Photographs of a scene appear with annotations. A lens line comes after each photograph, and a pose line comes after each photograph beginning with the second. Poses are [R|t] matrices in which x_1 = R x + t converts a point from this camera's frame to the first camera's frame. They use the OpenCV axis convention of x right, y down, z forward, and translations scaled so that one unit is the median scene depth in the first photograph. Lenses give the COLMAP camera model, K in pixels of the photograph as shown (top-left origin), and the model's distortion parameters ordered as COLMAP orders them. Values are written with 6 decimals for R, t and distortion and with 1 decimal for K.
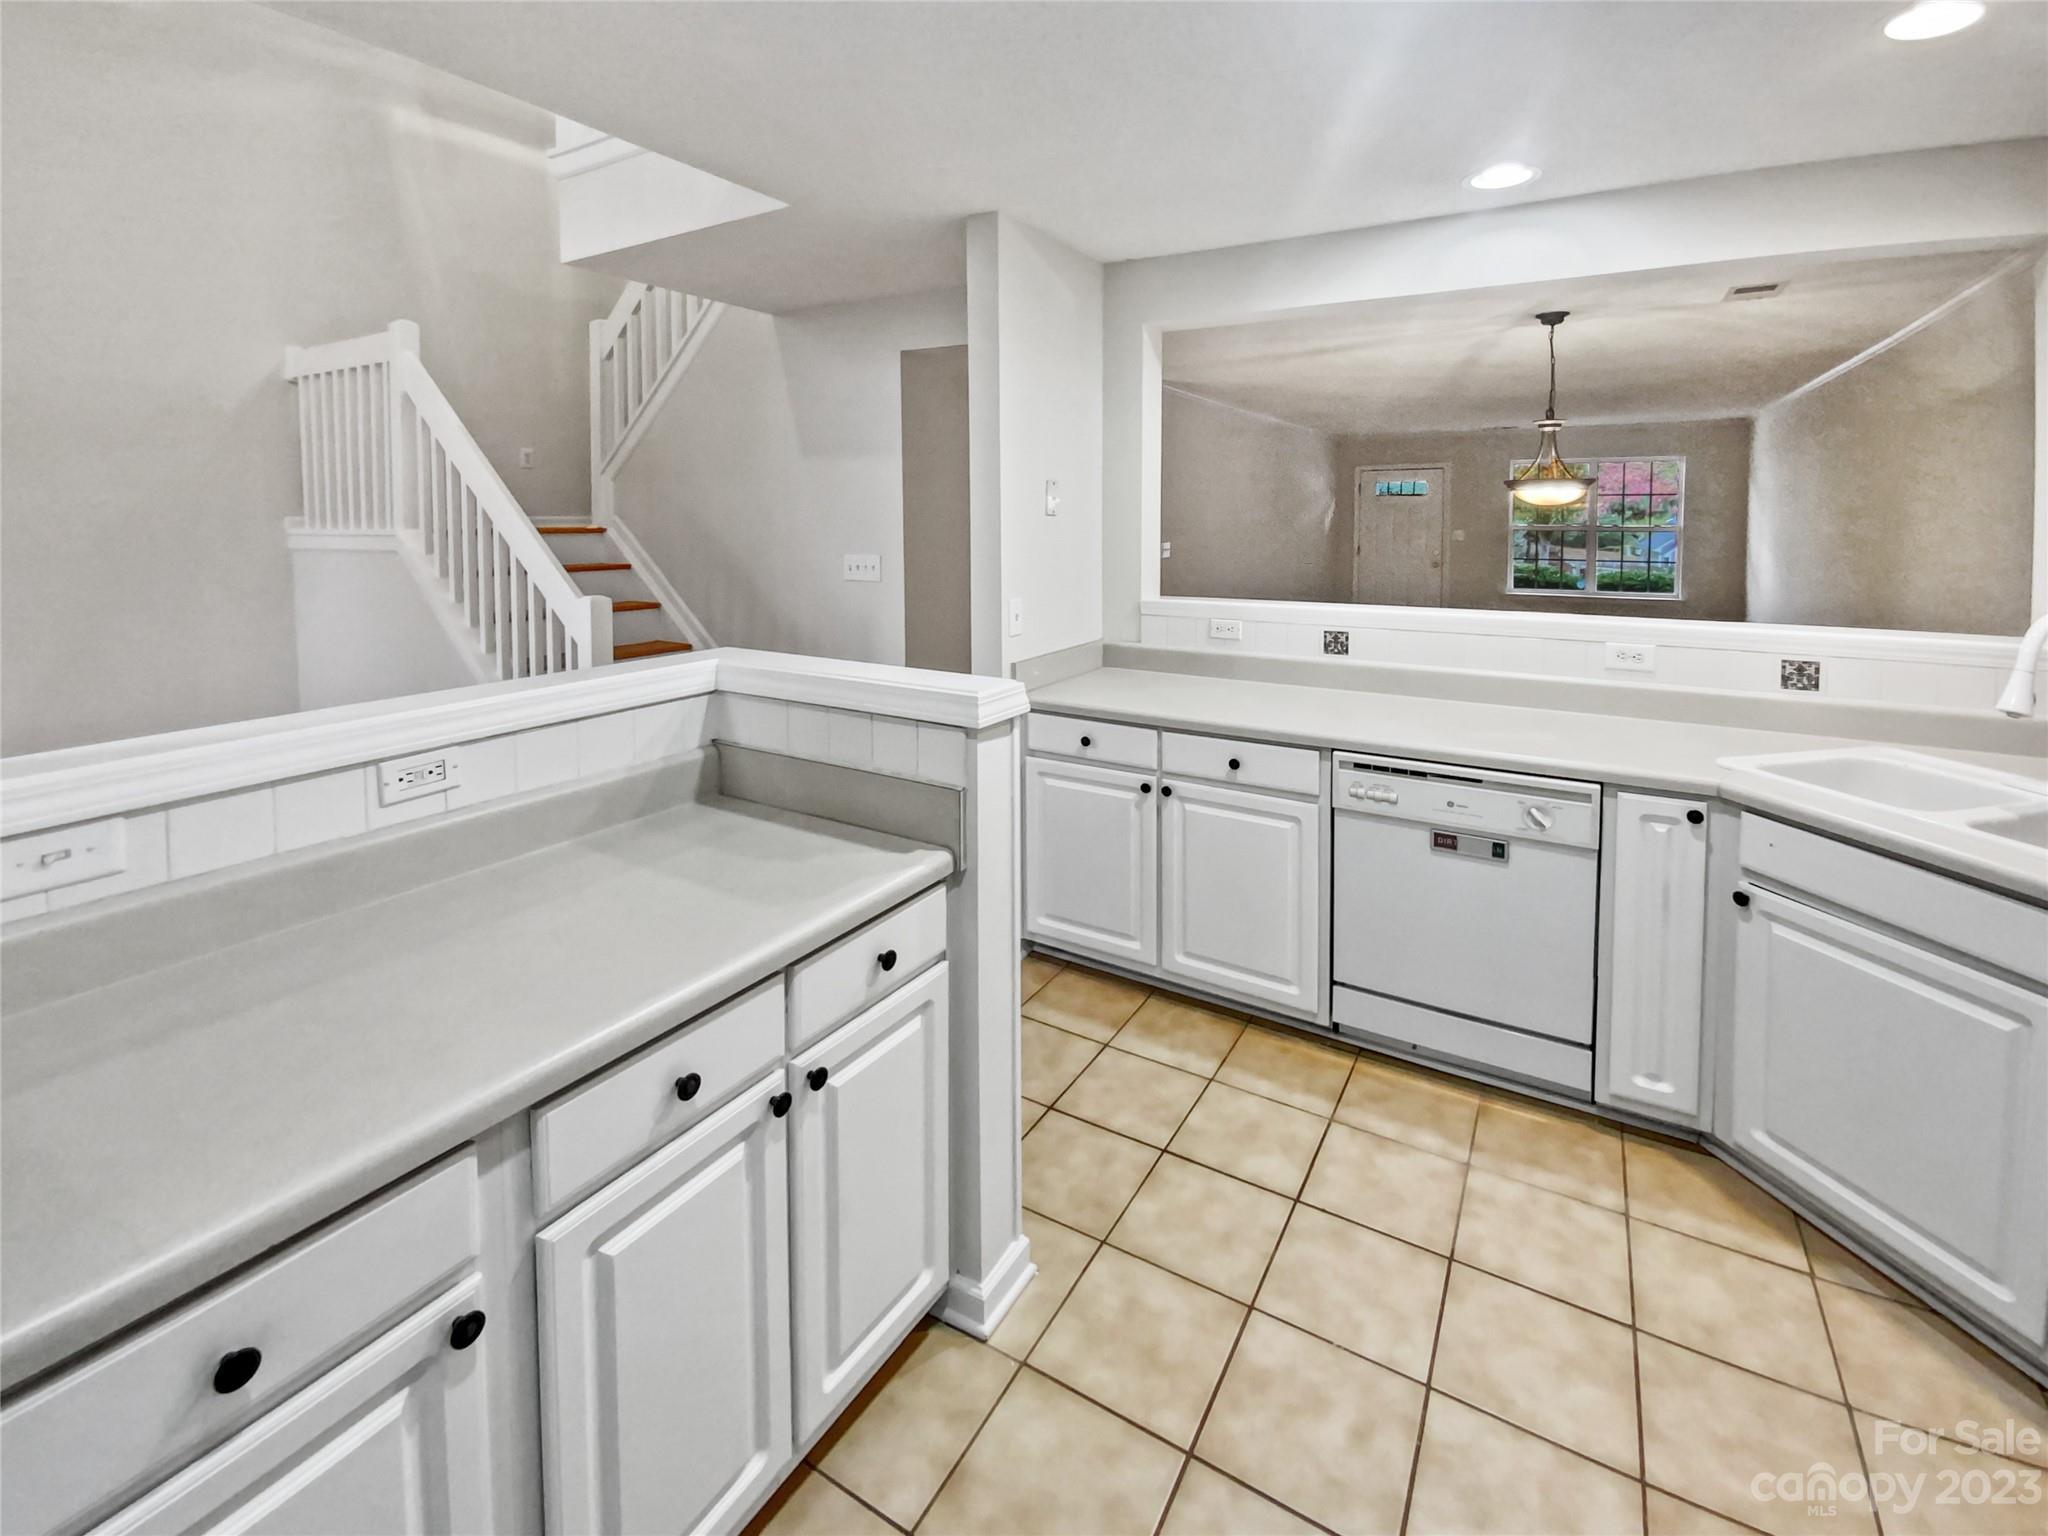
lens RADIAL K [[811.5, 0, 1014.2], [0, 811.5, 712.2], [0, 0, 1]] dist [0.020530, -0.012760]
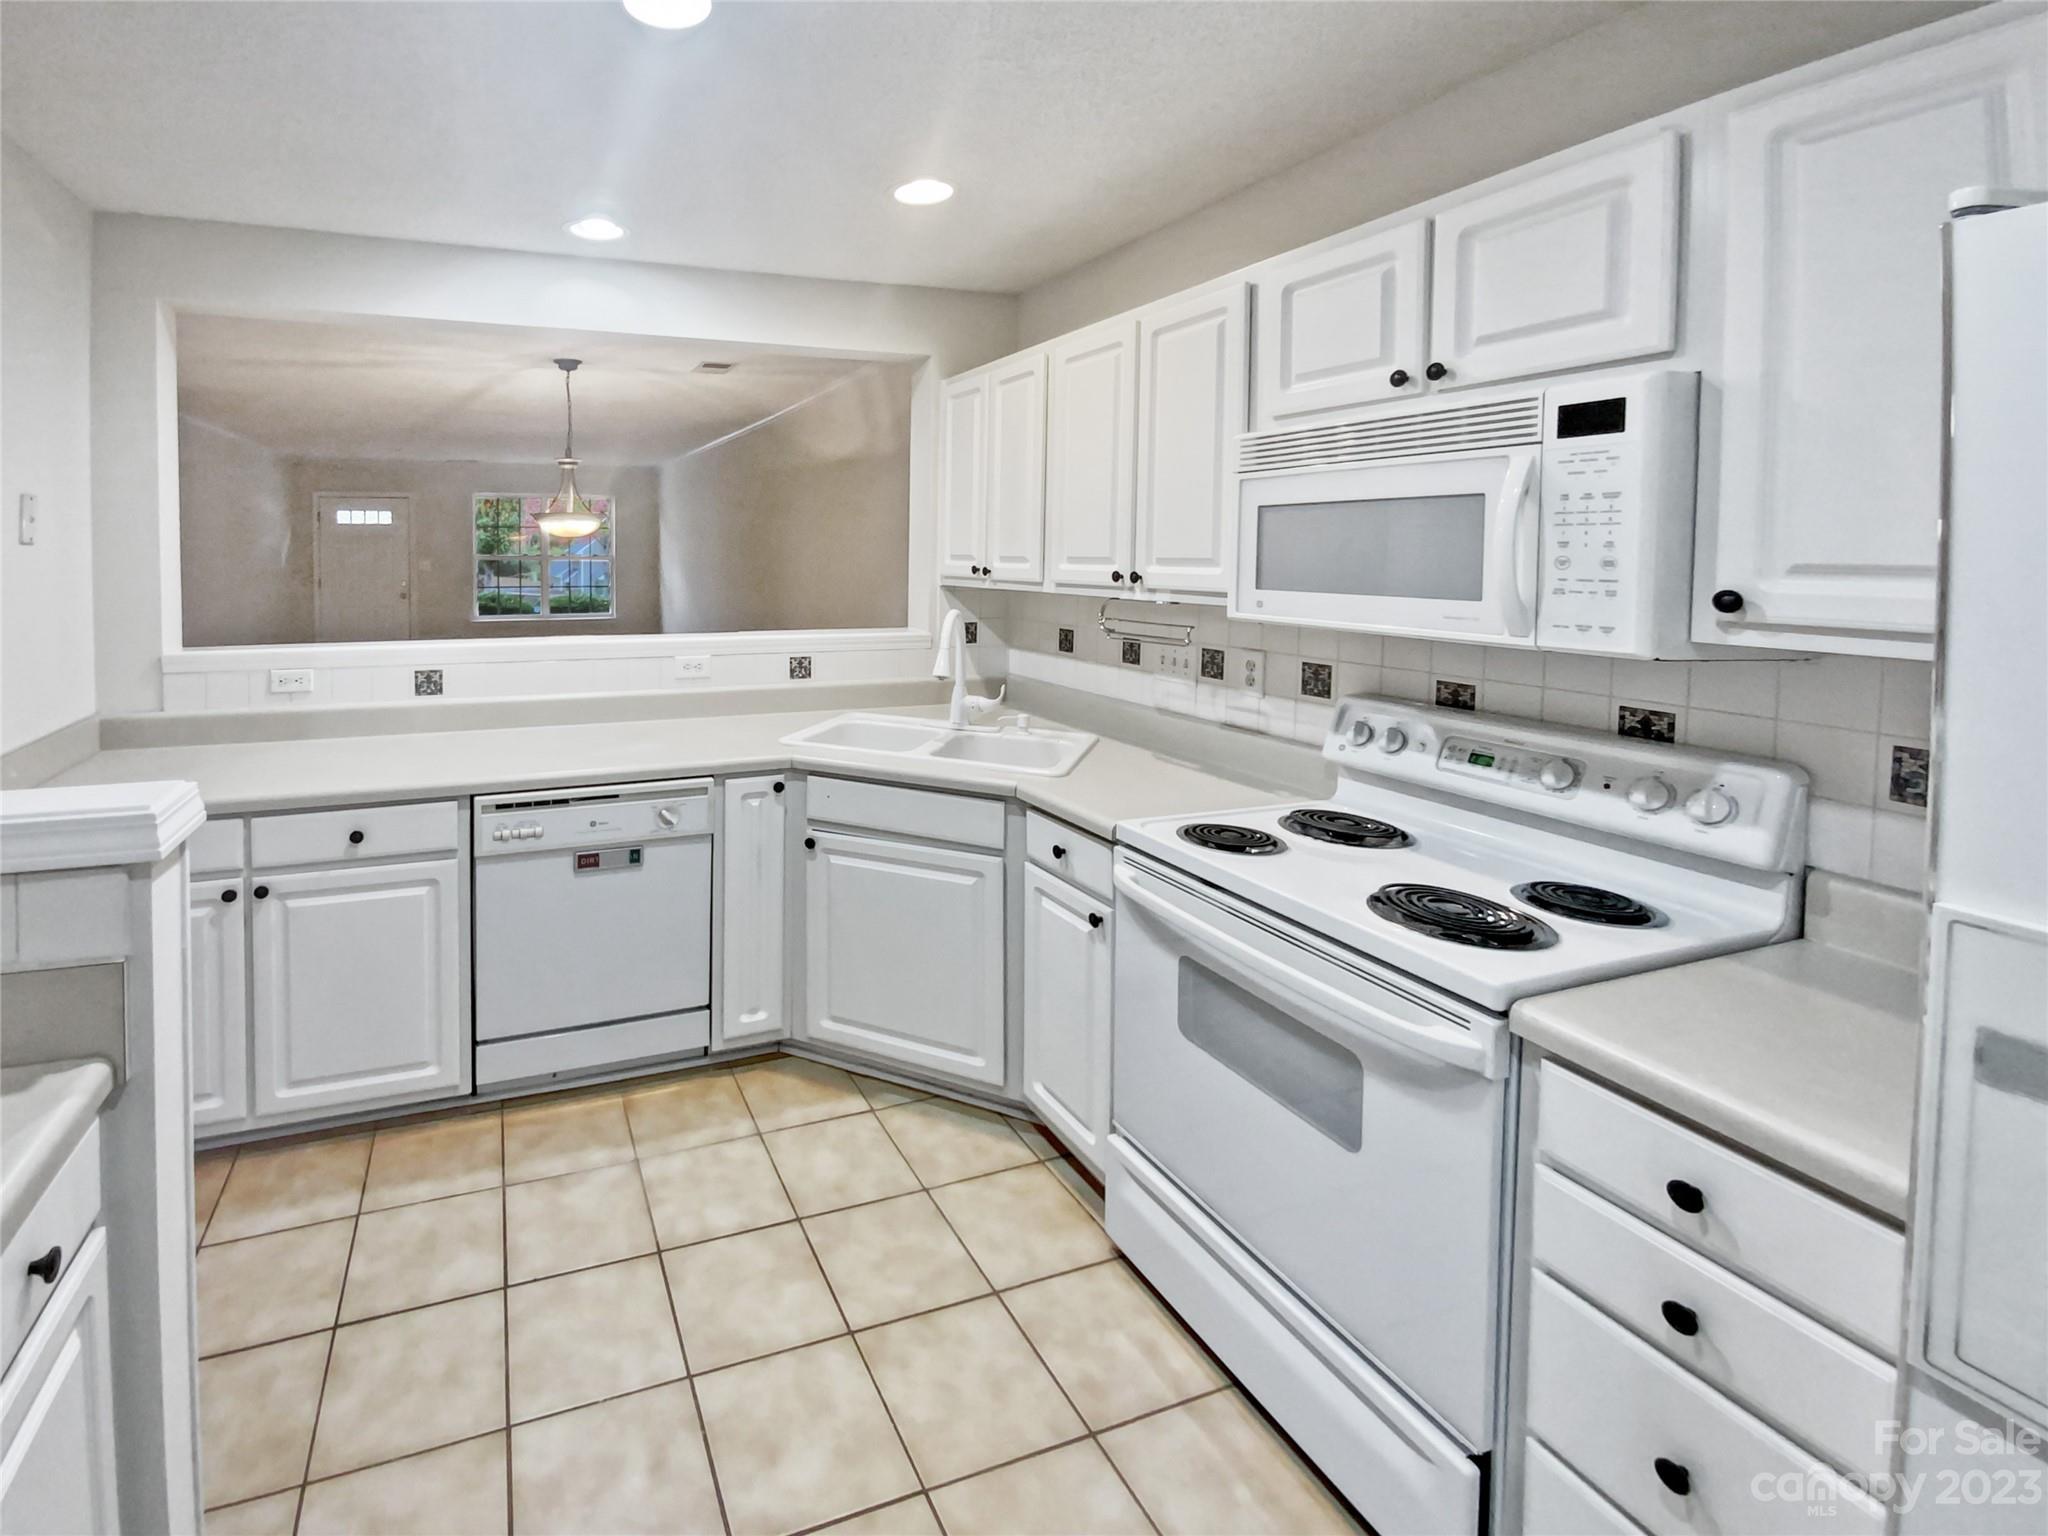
lens RADIAL K [[811.5, 0, 1014.2], [0, 811.5, 712.2], [0, 0, 1]] dist [0.020530, -0.012760]
pose [[0.695431, -0.148795, 0.703019, 0.231623], [0.172890, 0.984235, 0.037291, 0.031579], [-0.697485, 0.095611, 0.710193, -0.131790]]
